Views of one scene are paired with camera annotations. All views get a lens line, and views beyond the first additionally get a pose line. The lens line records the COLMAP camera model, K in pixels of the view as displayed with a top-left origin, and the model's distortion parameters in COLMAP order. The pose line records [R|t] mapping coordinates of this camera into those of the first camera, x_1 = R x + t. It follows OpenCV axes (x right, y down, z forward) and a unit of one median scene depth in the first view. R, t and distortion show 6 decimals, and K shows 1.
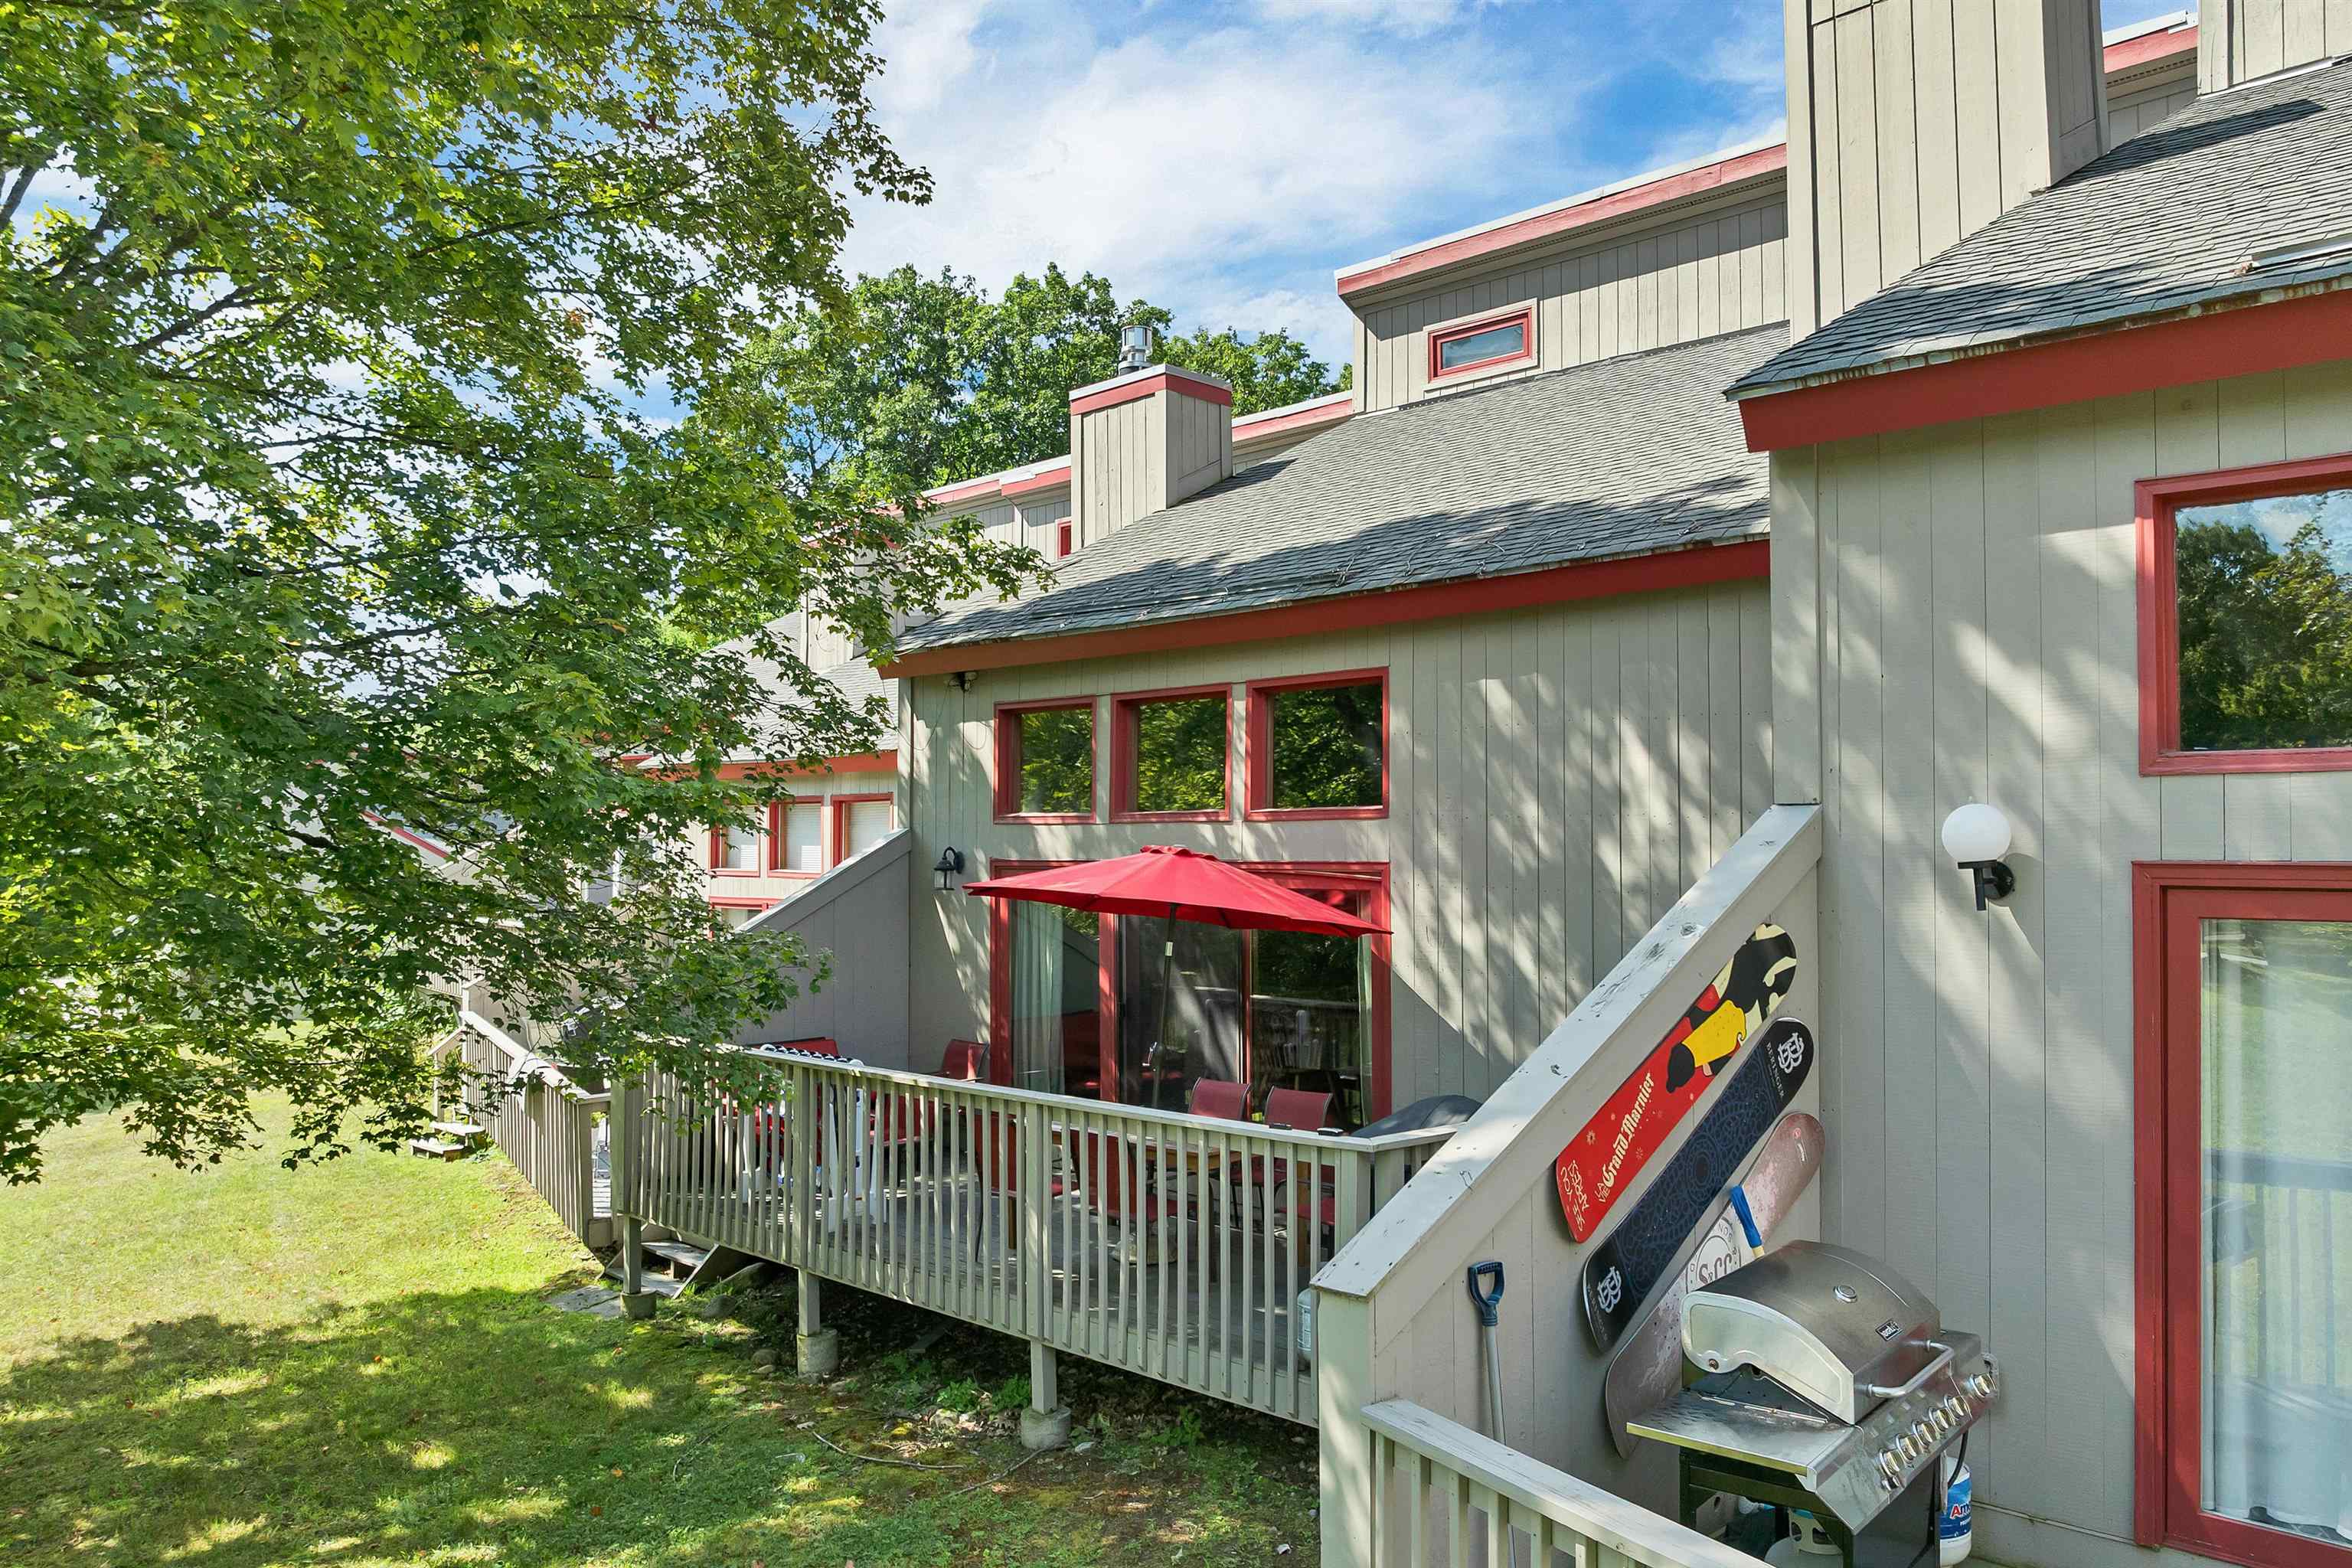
lens RADIAL K [[1678.6, 0, 1179.6], [0, 1678.6, 827.2], [0, 0, 1]] dist [-0.027345, -0.000393]
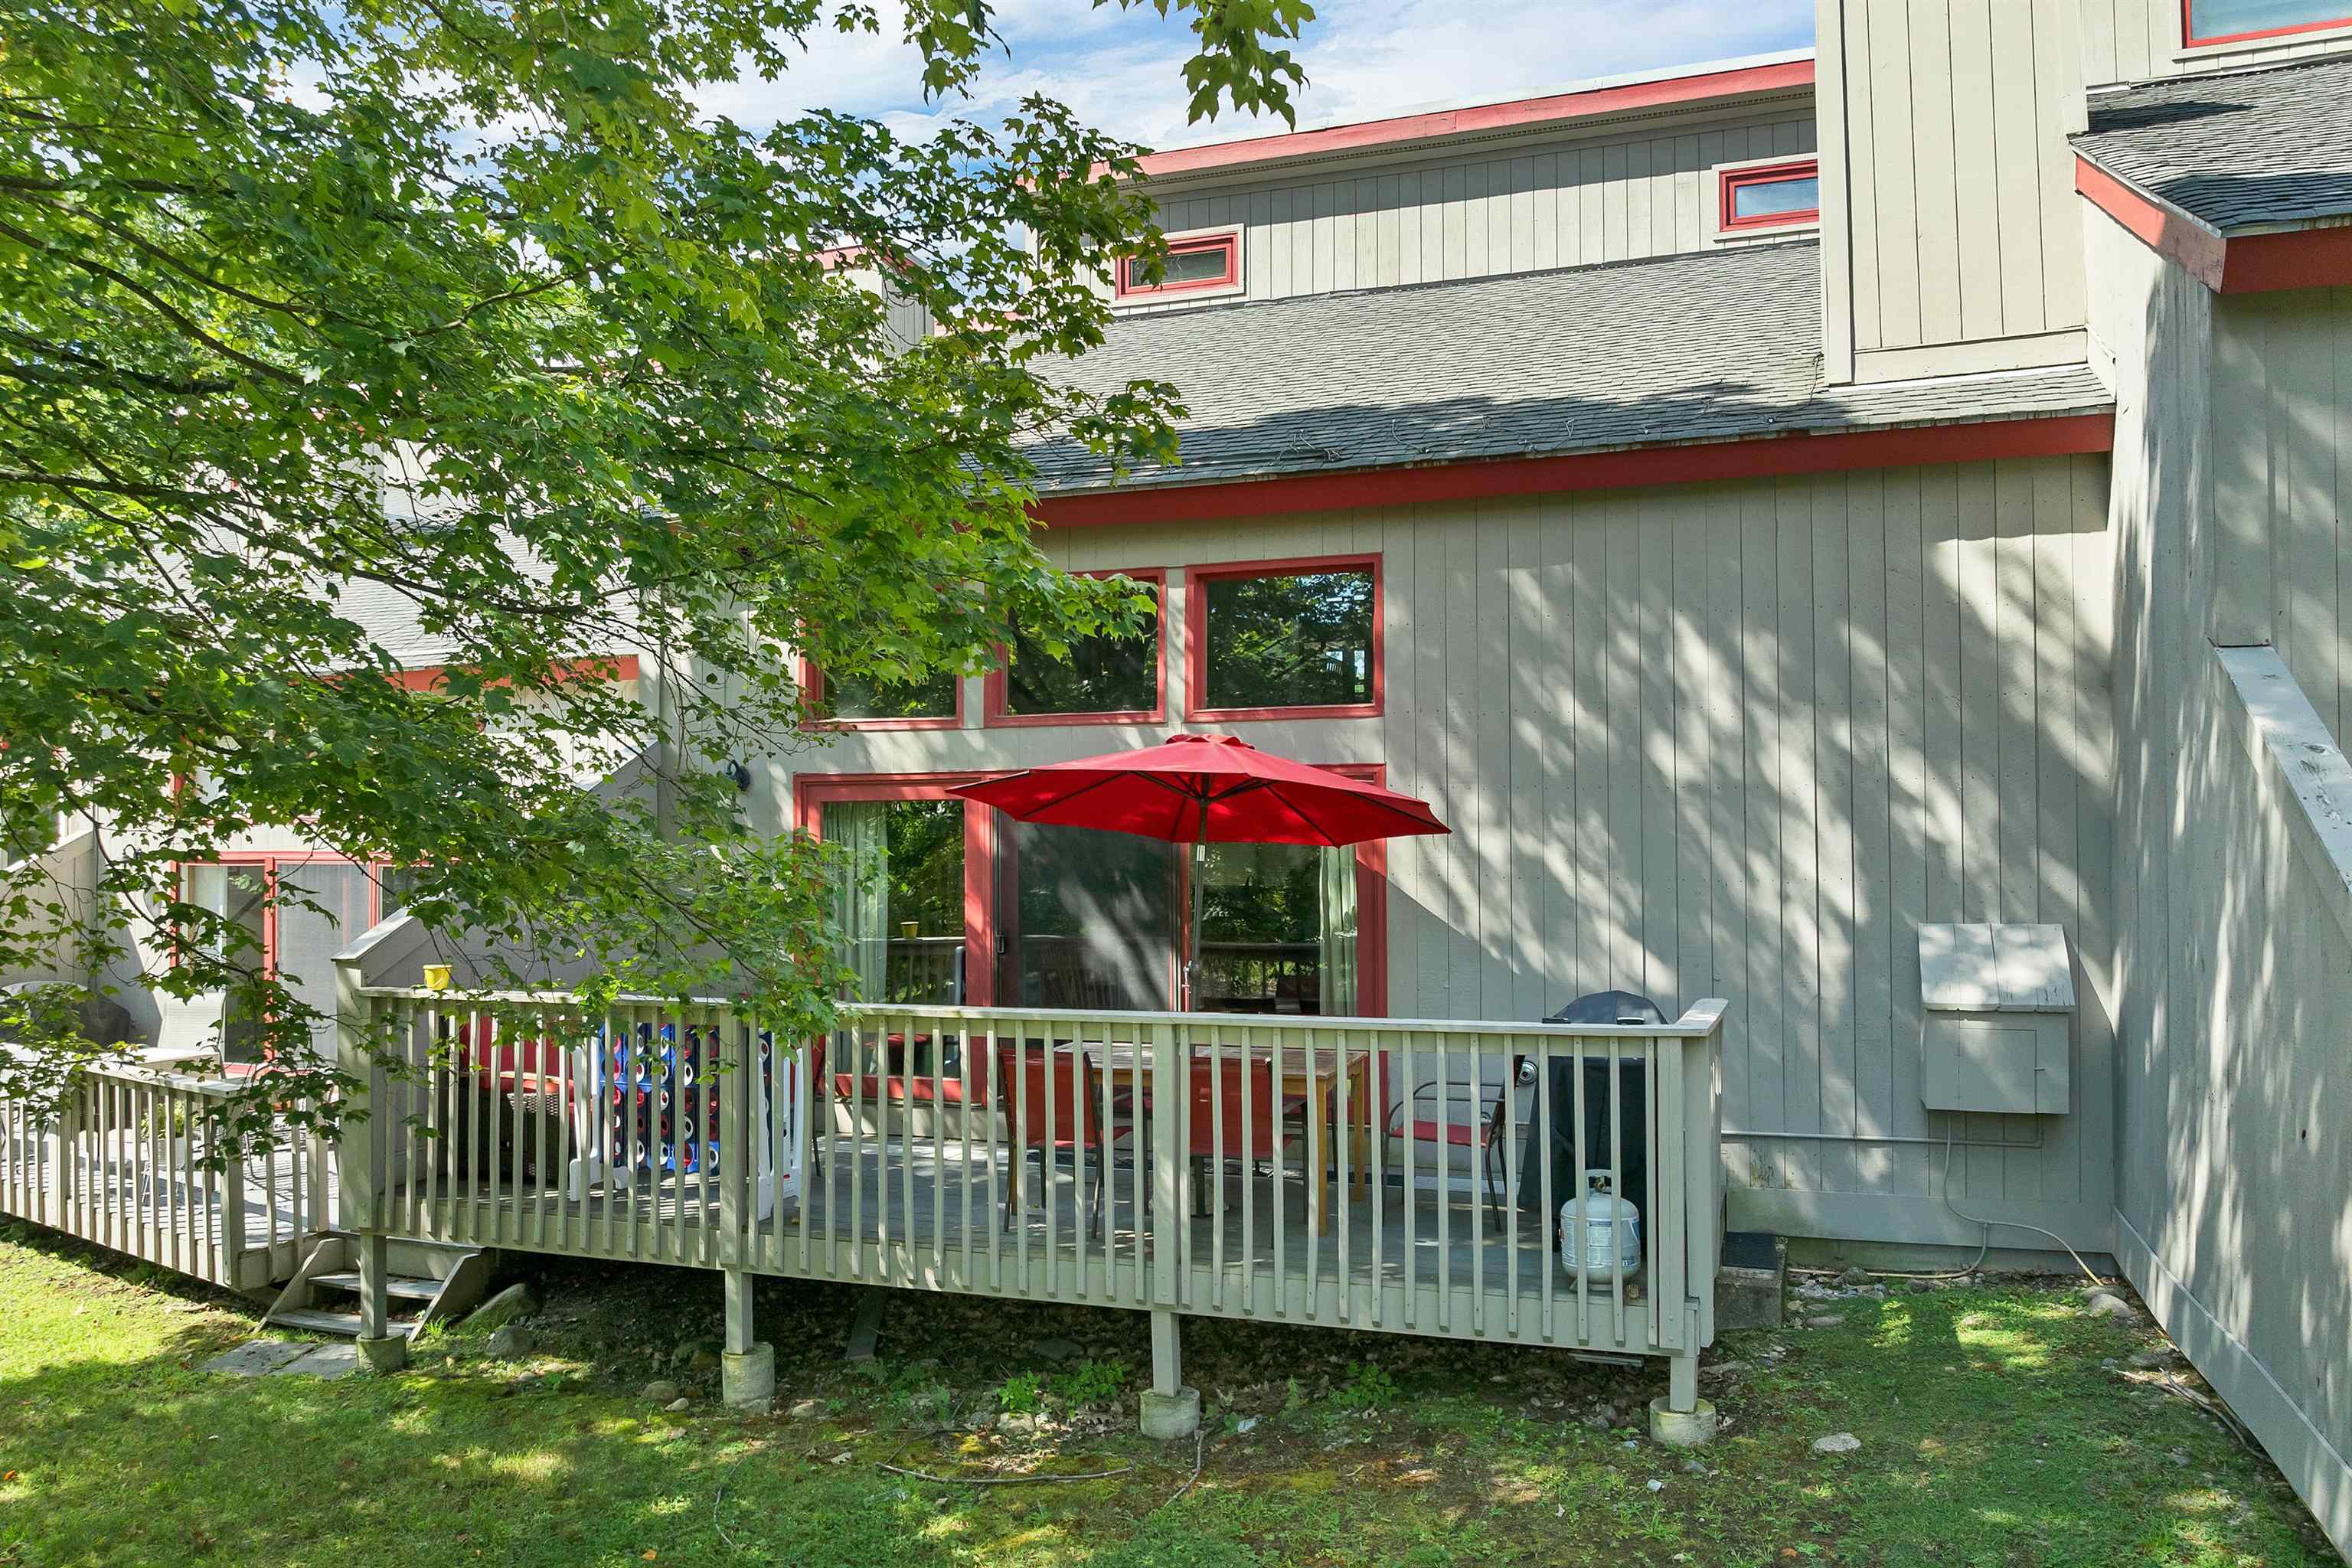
lens RADIAL K [[1668.3, 0, 1175.9], [0, 1668.3, 877.6], [0, 0, 1]] dist [-0.027640, 0.003650]
pose [[0.904571, -0.003198, 0.426311, -0.371380], [-0.008972, 0.999608, 0.026537, 0.059147], [-0.426229, -0.027829, 0.904187, 0.217834]]
